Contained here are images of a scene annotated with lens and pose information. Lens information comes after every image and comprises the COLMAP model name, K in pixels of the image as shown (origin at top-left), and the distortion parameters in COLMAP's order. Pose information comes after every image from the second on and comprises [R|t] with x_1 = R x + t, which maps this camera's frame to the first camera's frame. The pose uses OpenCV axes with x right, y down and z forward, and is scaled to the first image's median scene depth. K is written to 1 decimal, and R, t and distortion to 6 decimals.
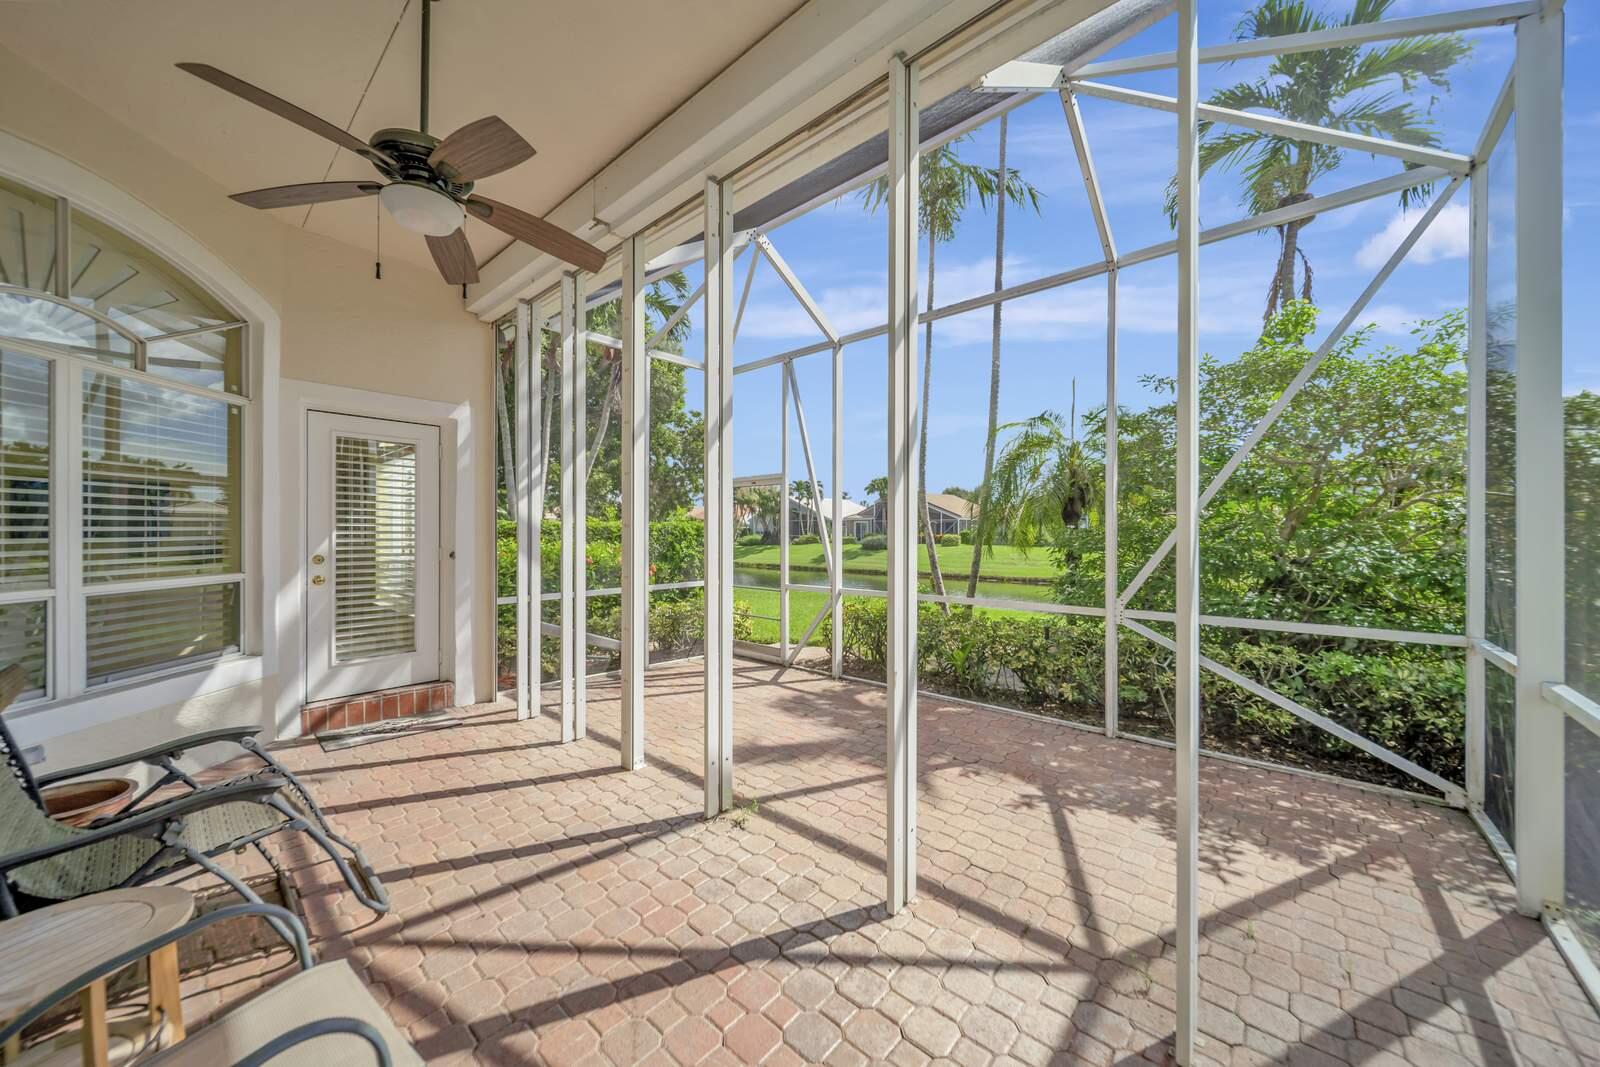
lens RADIAL K [[564.7, 0, 795.2], [0, 564.7, 533.3], [0, 0, 1]] dist [-0.001942, -0.000231]
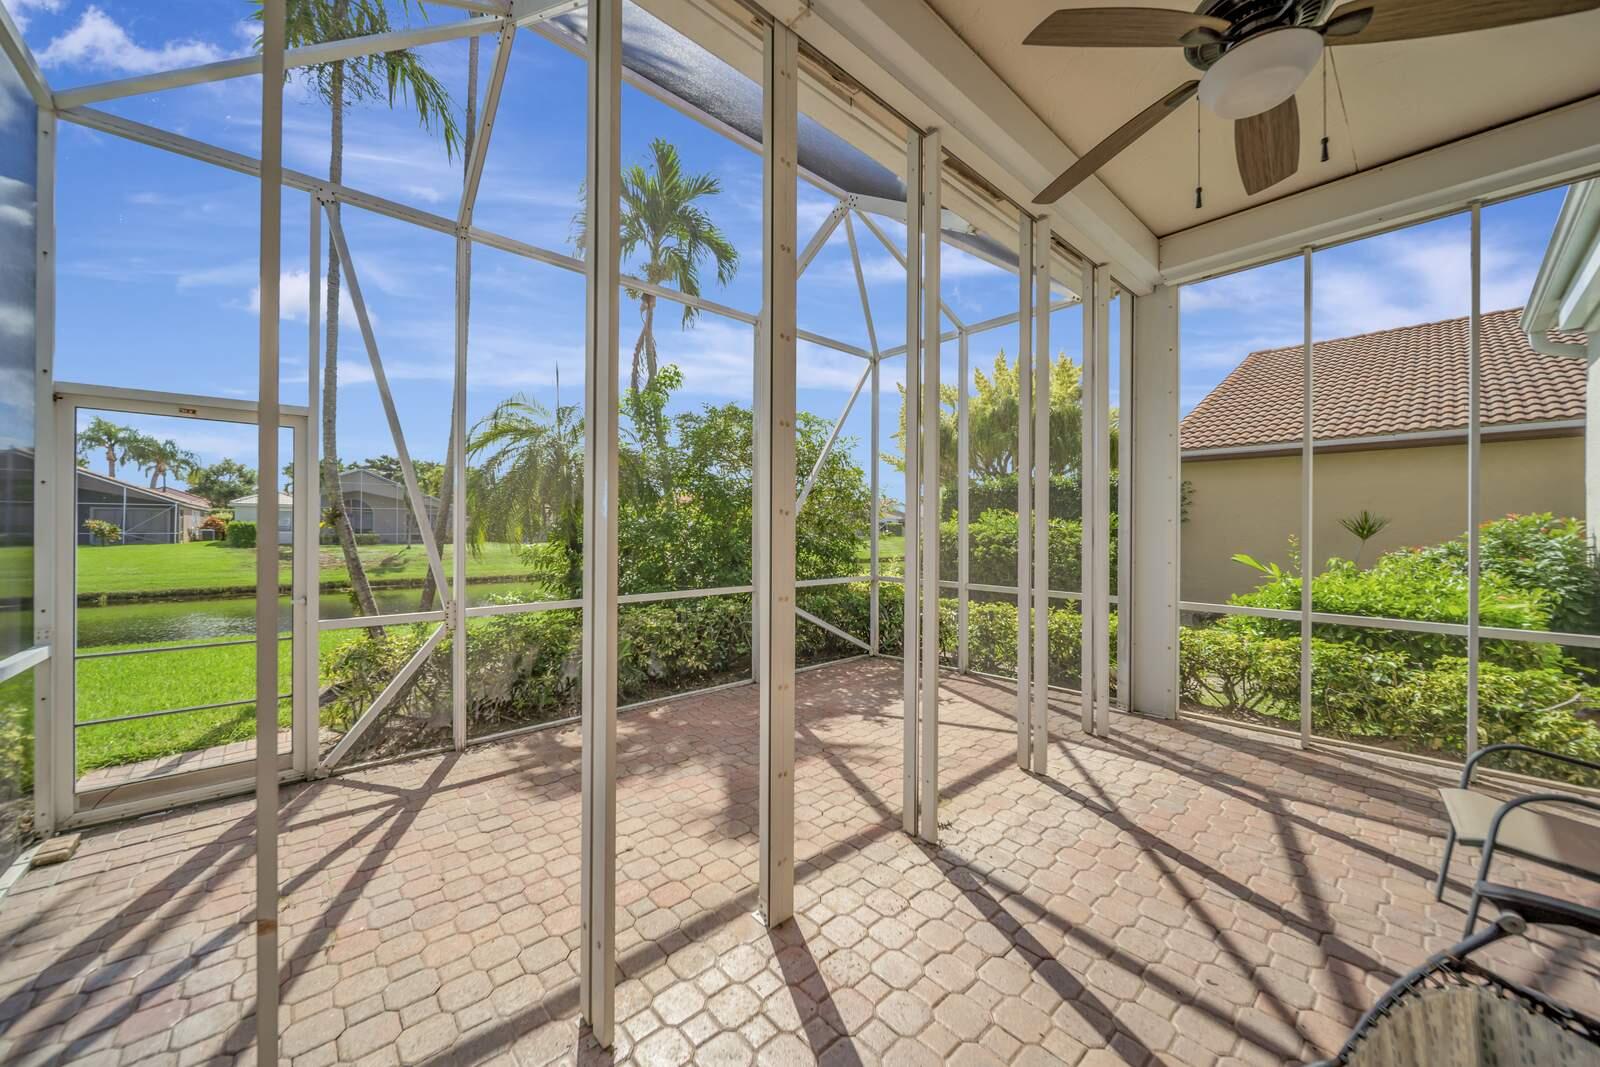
lens RADIAL K [[572.7, 0, 789.6], [0, 572.7, 529.0], [0, 0, 1]] dist [-0.003296, -0.000538]
pose [[0.122057, -0.001734, 0.992522, -0.544076], [-0.002558, 0.999995, 0.002061, 0.002003], [-0.992520, -0.002791, 0.122052, 0.561799]]
